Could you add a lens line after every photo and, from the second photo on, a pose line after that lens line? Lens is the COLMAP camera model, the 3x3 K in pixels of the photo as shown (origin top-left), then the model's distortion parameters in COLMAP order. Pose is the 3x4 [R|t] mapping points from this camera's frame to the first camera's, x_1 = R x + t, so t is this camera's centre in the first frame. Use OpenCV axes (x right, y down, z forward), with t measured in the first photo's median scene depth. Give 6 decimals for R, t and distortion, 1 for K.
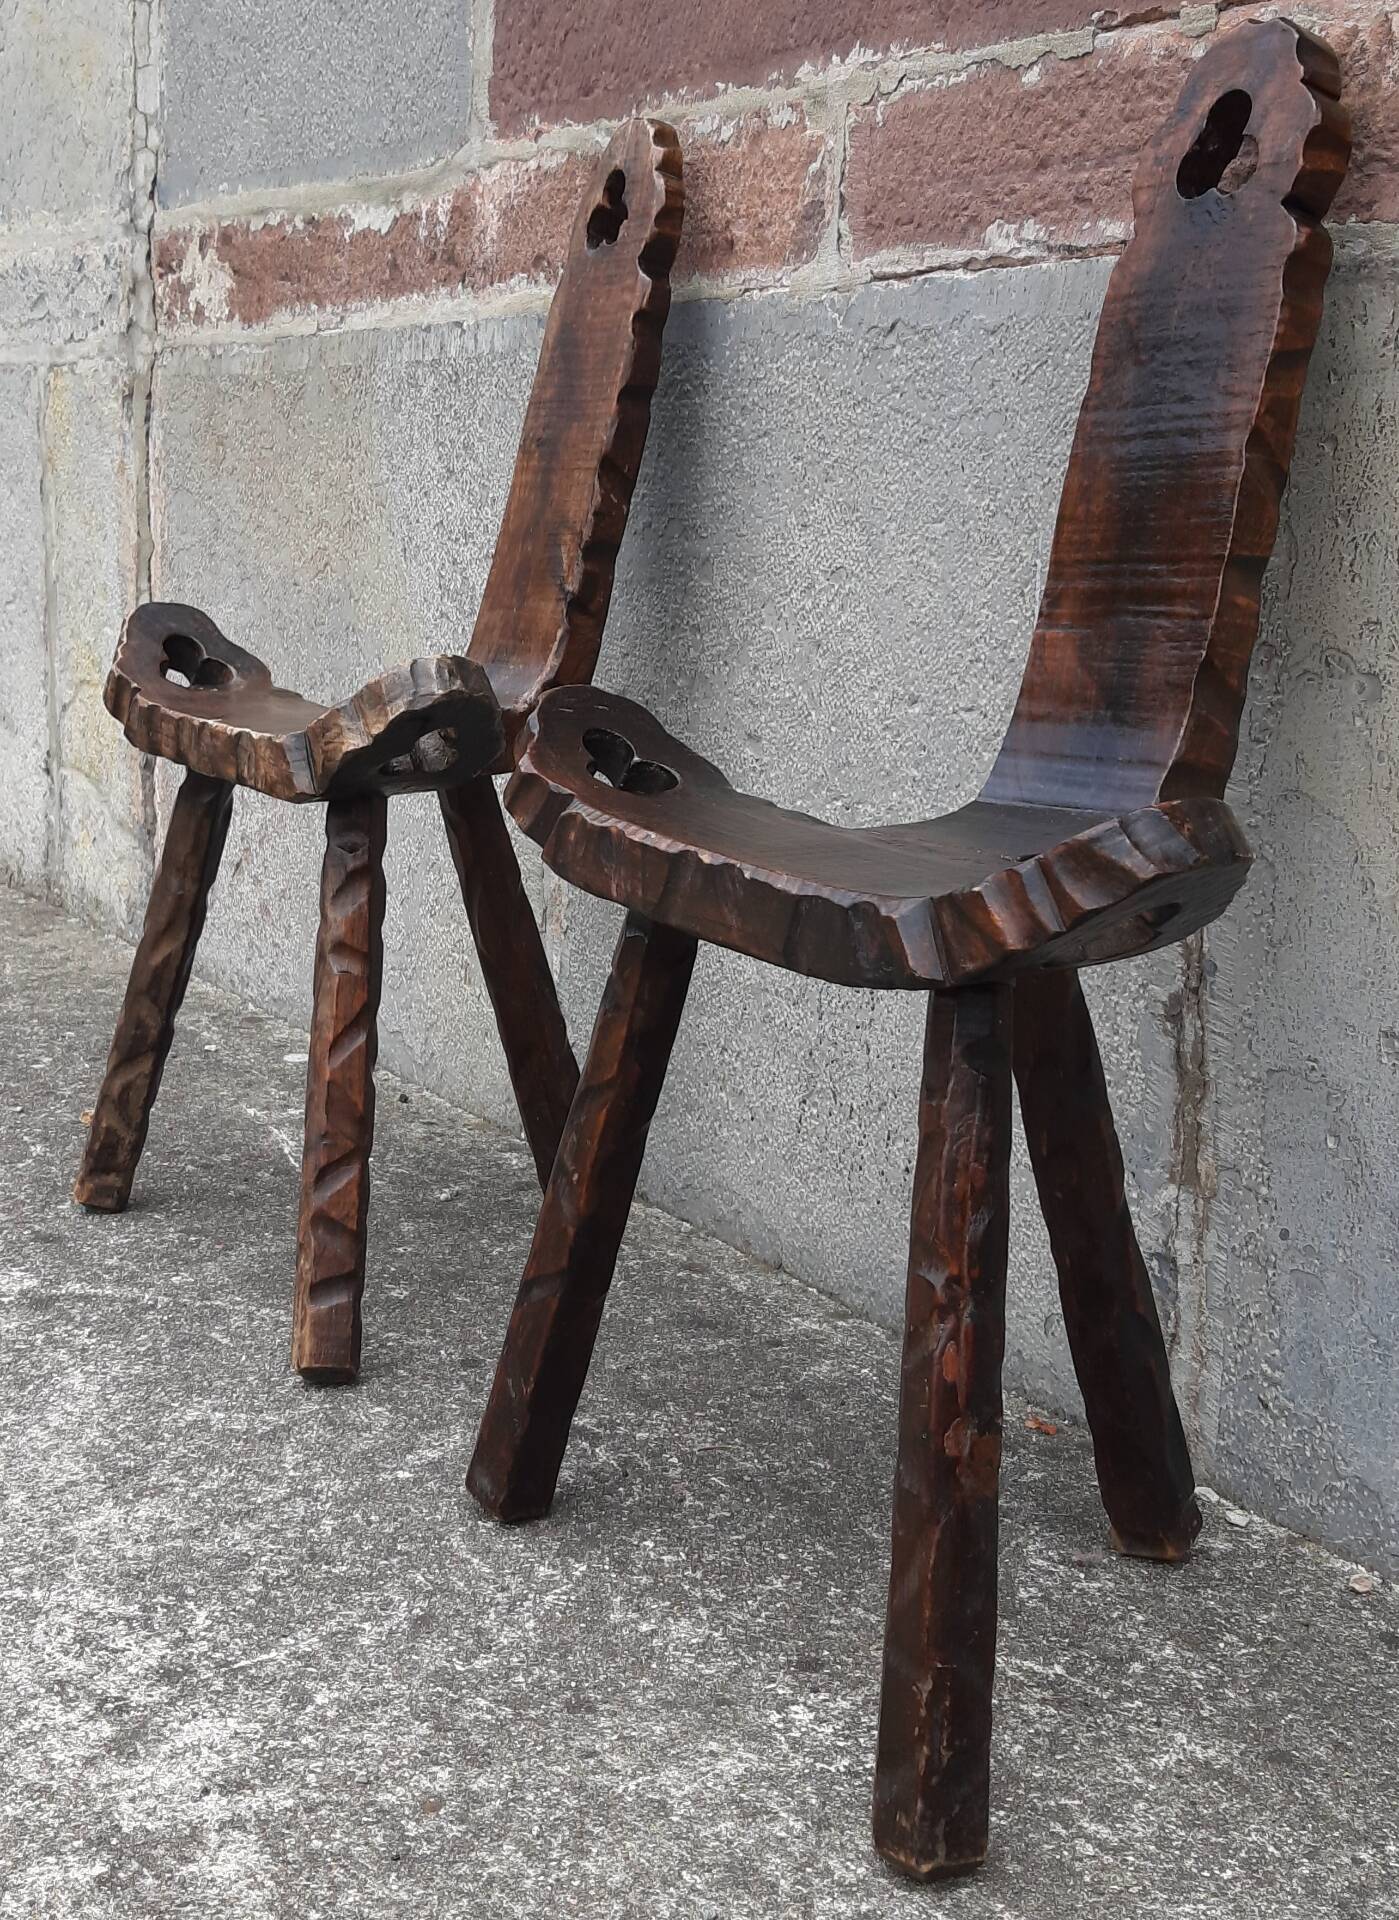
lens RADIAL K [[2385.1, 0, 615.6], [0, 2385.1, 830.9], [0, 0, 1]] dist [0.135790, -0.332156]
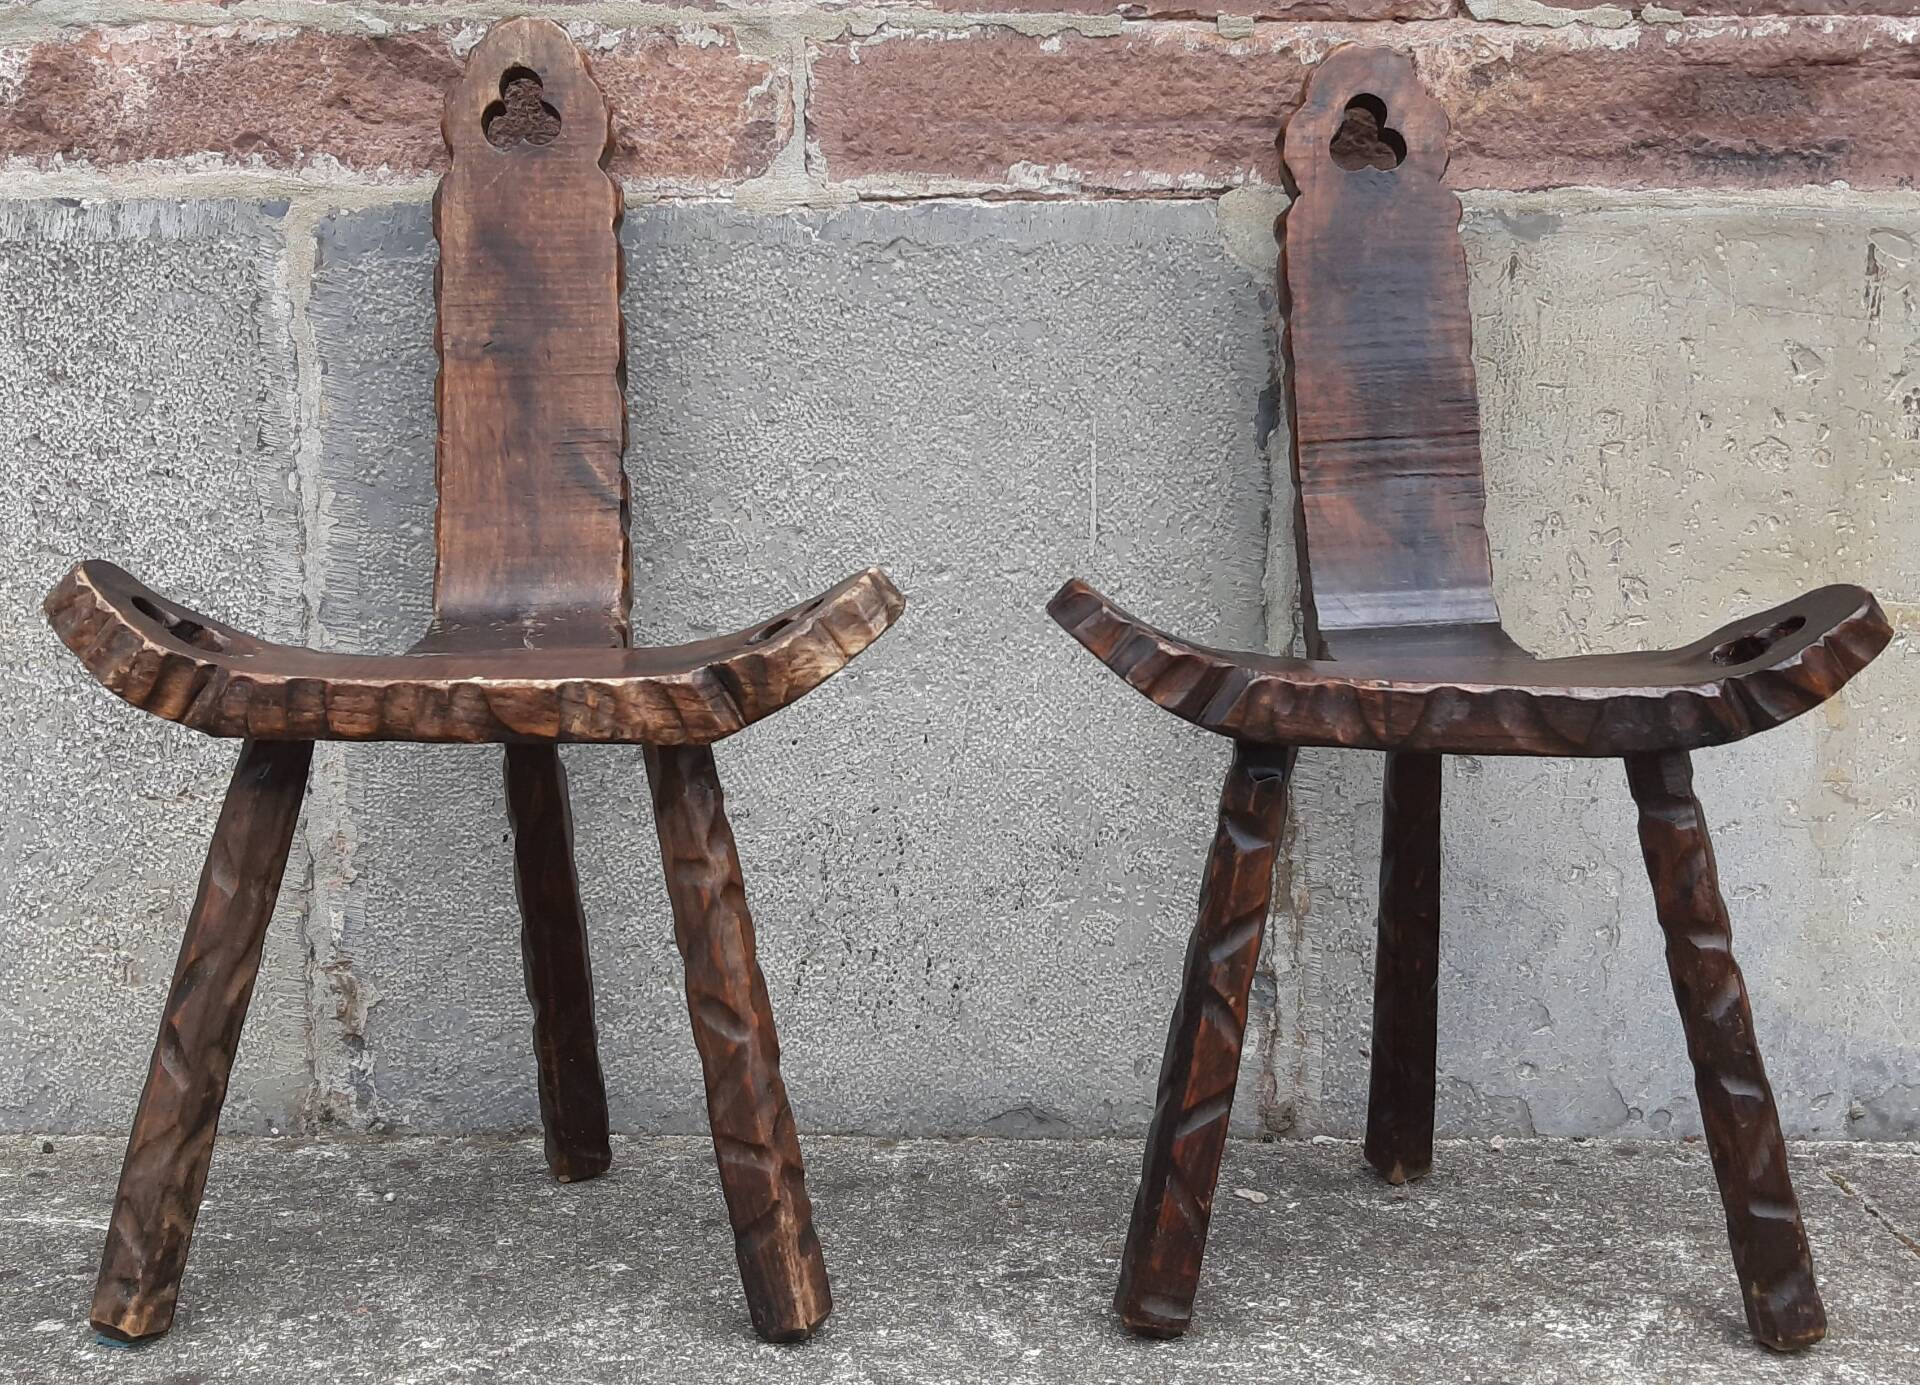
lens RADIAL K [[2412.9, 0, 1000.5], [0, 2412.9, 537.2], [0, 0, 1]] dist [0.187778, -0.547885]
pose [[0.513115, -0.106707, 0.851661, -0.889037], [0.135926, 0.989823, 0.042124, -0.122084], [-0.847489, 0.094148, 0.522397, 0.403899]]
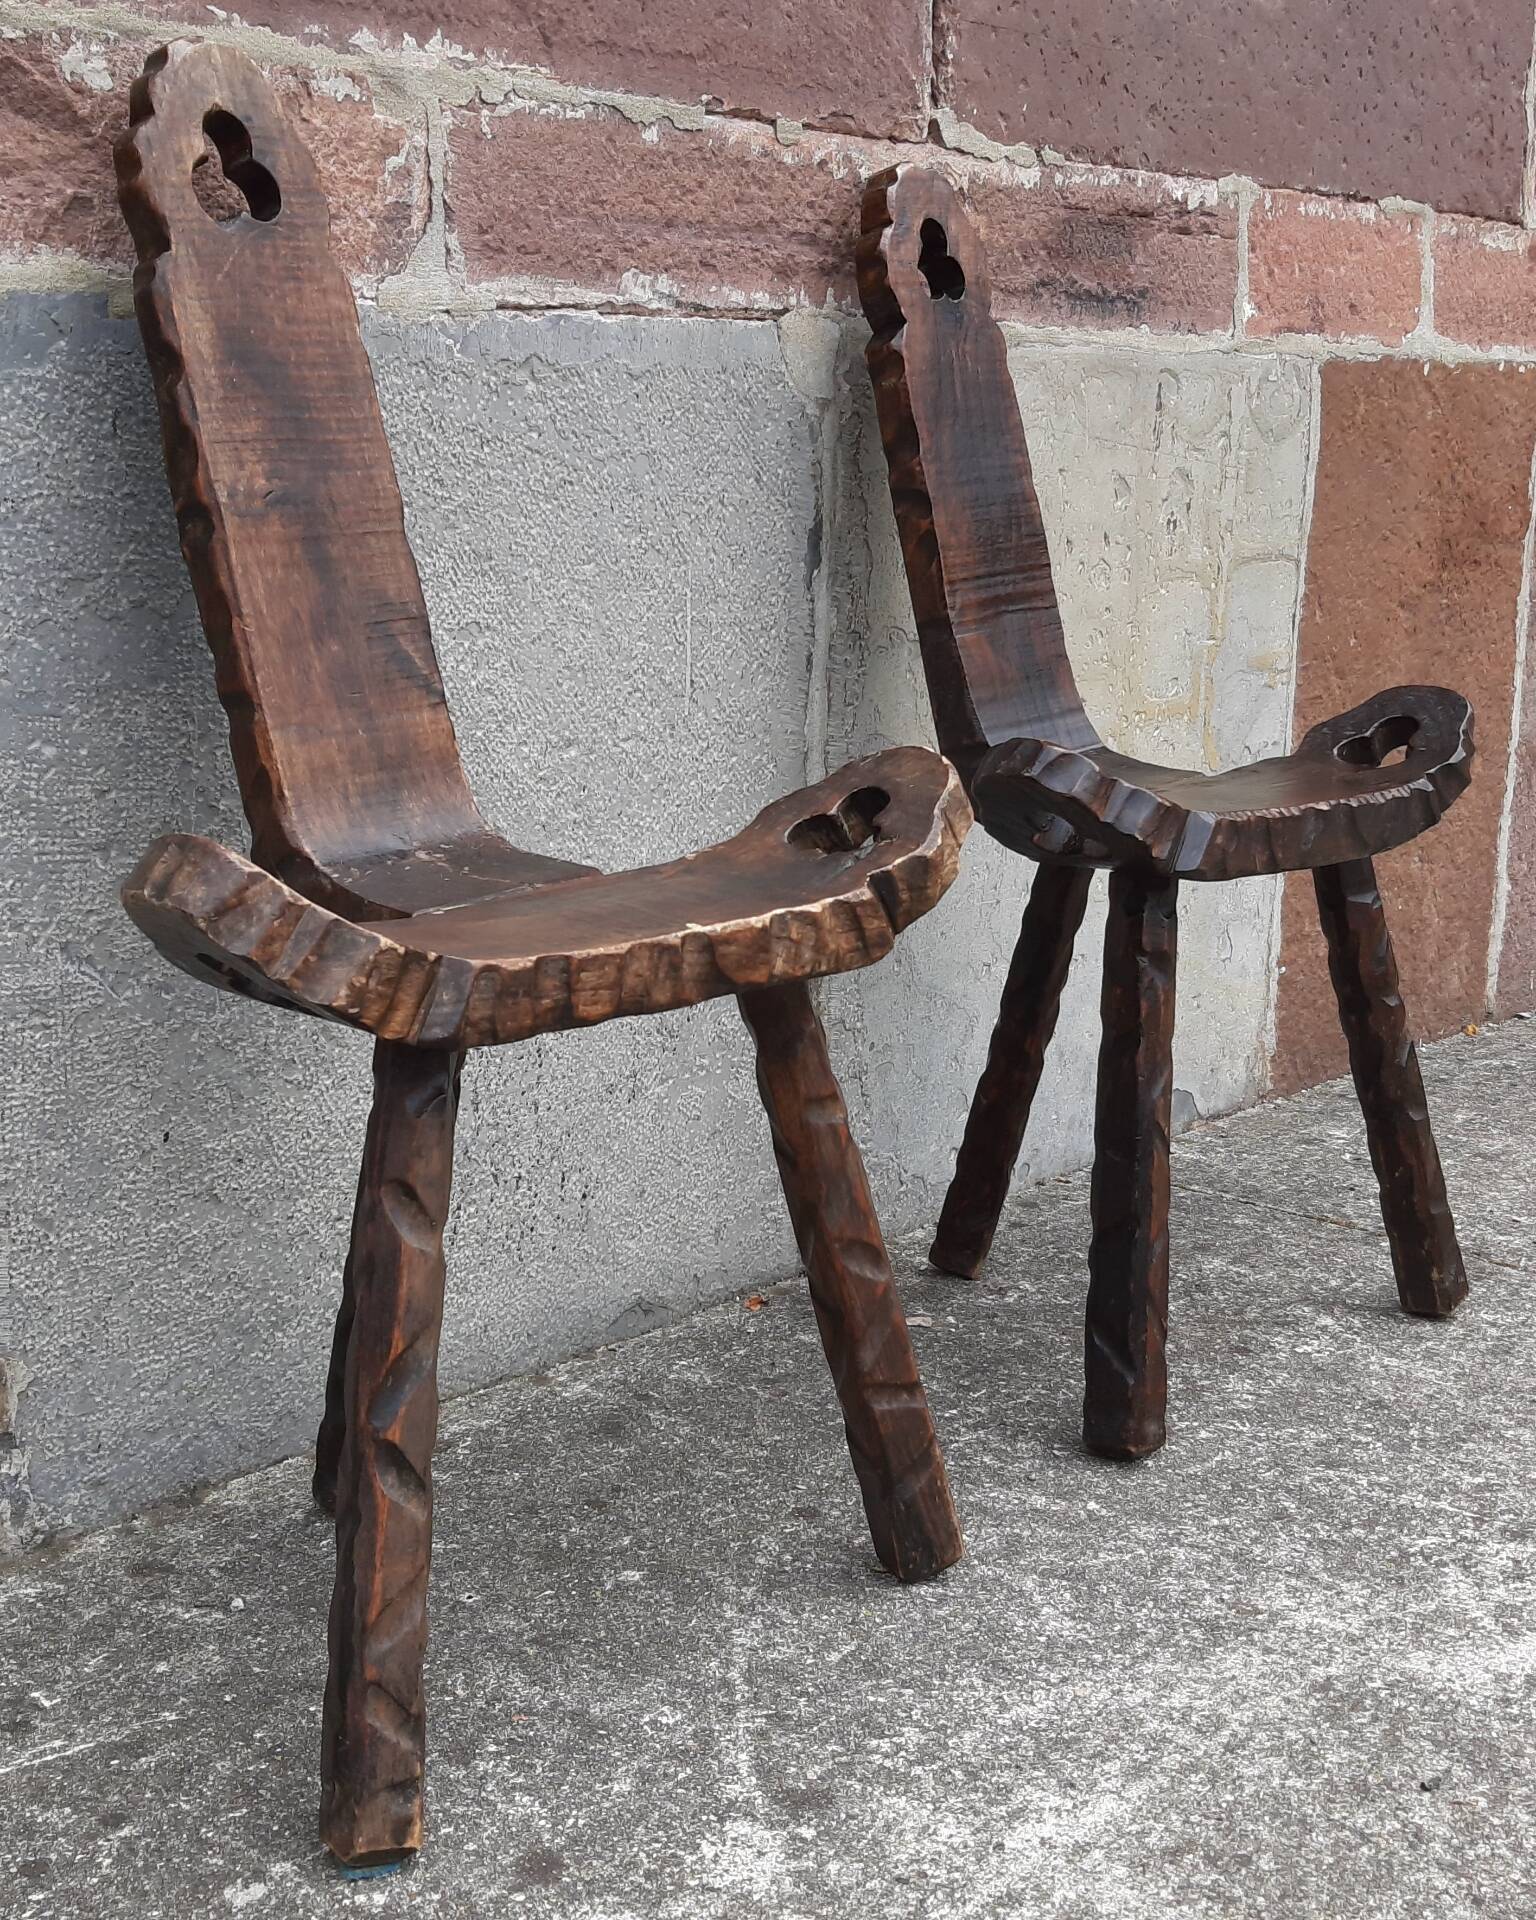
lens RADIAL K [[2393.5, 0, 734.4], [0, 2393.5, 984.0], [0, 0, 1]] dist [0.129547, -0.298170]
pose [[-0.255638, -0.243356, 0.935643, -0.916460], [0.128998, 0.950560, 0.282481, -0.250061], [-0.958128, 0.192909, -0.211606, 1.245499]]
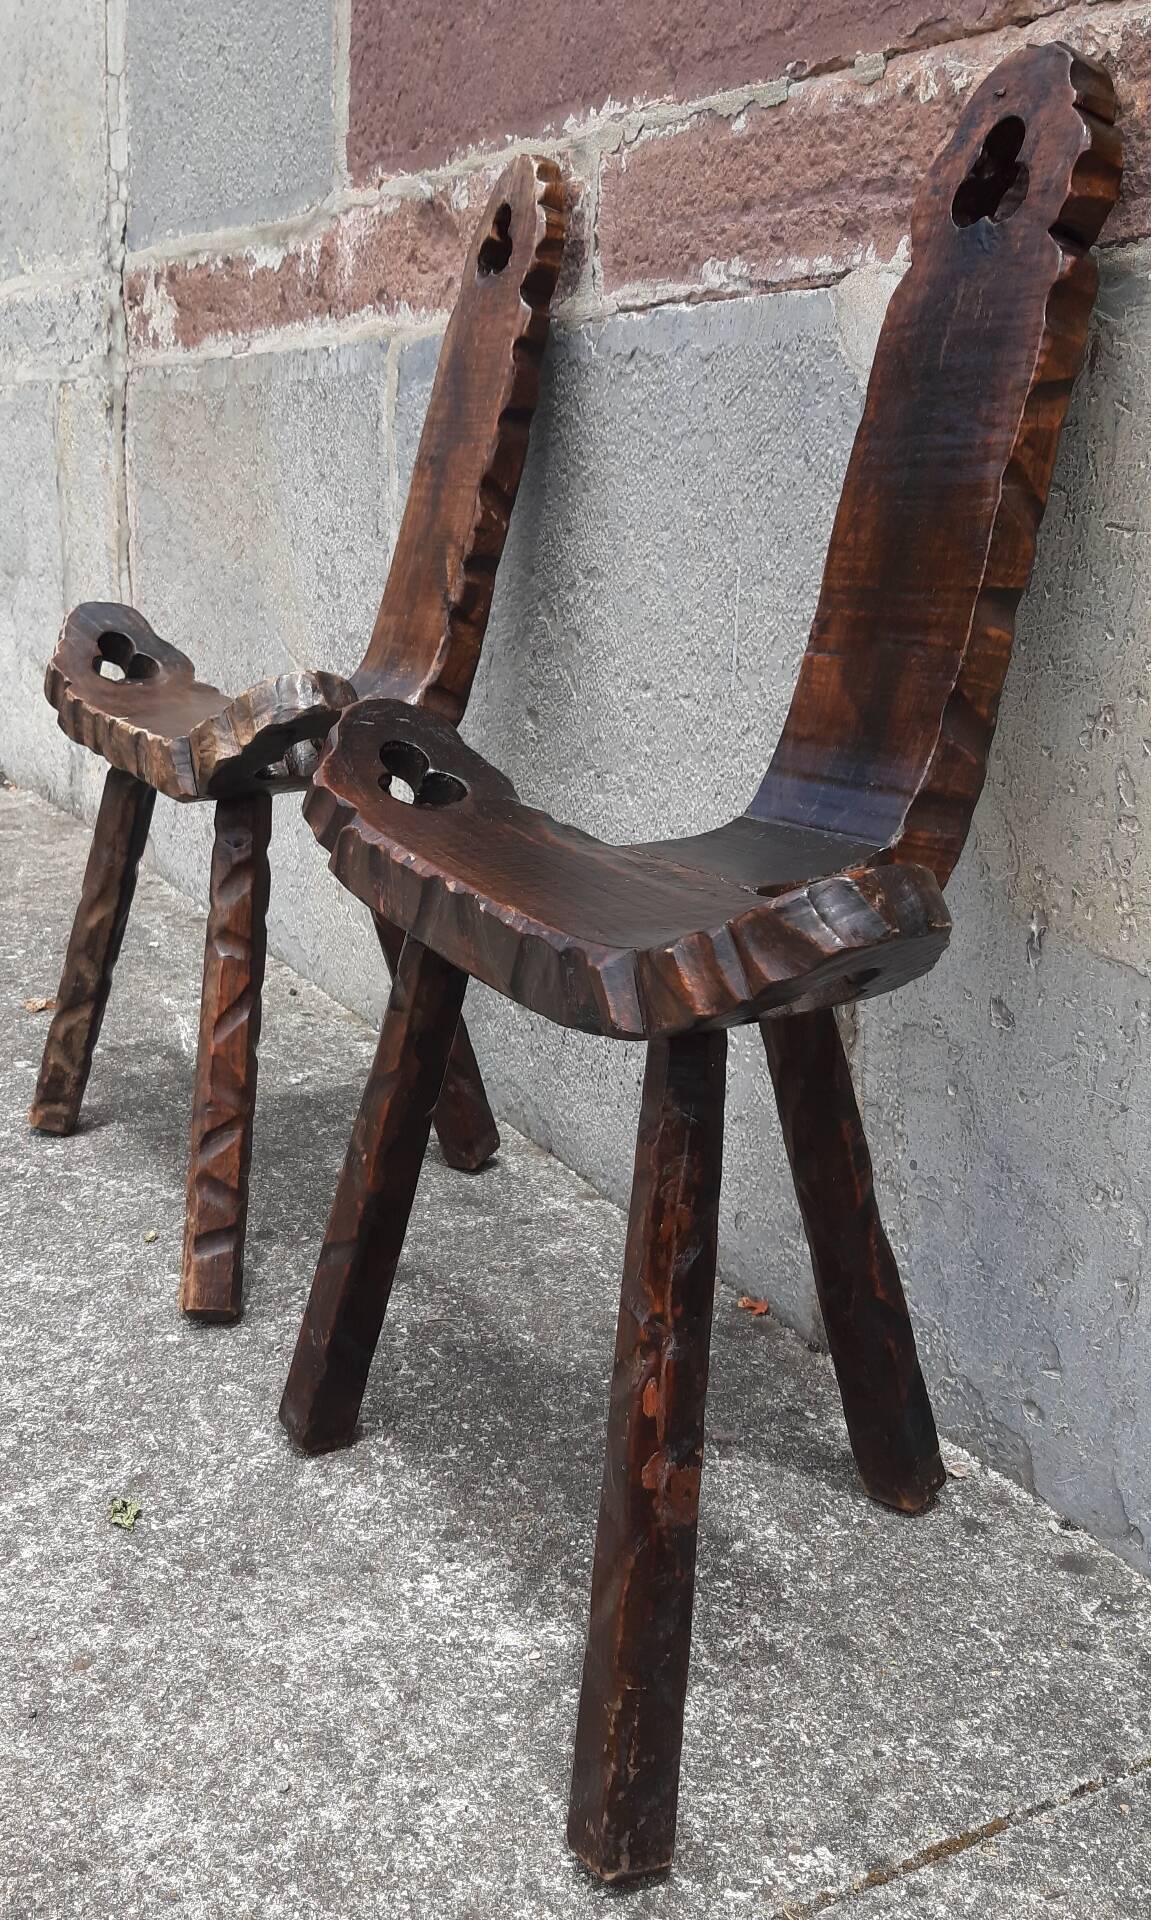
lens RADIAL K [[1797.4, 0, 511.6], [0, 1797.4, 904.4], [0, 0, 1]] dist [0.105472, -0.238018]
pose [[0.997292, 0.018382, -0.071216, 0.132286], [-0.011622, 0.995485, 0.094202, -0.032702], [0.072626, -0.093119, 0.993003, 0.127050]]
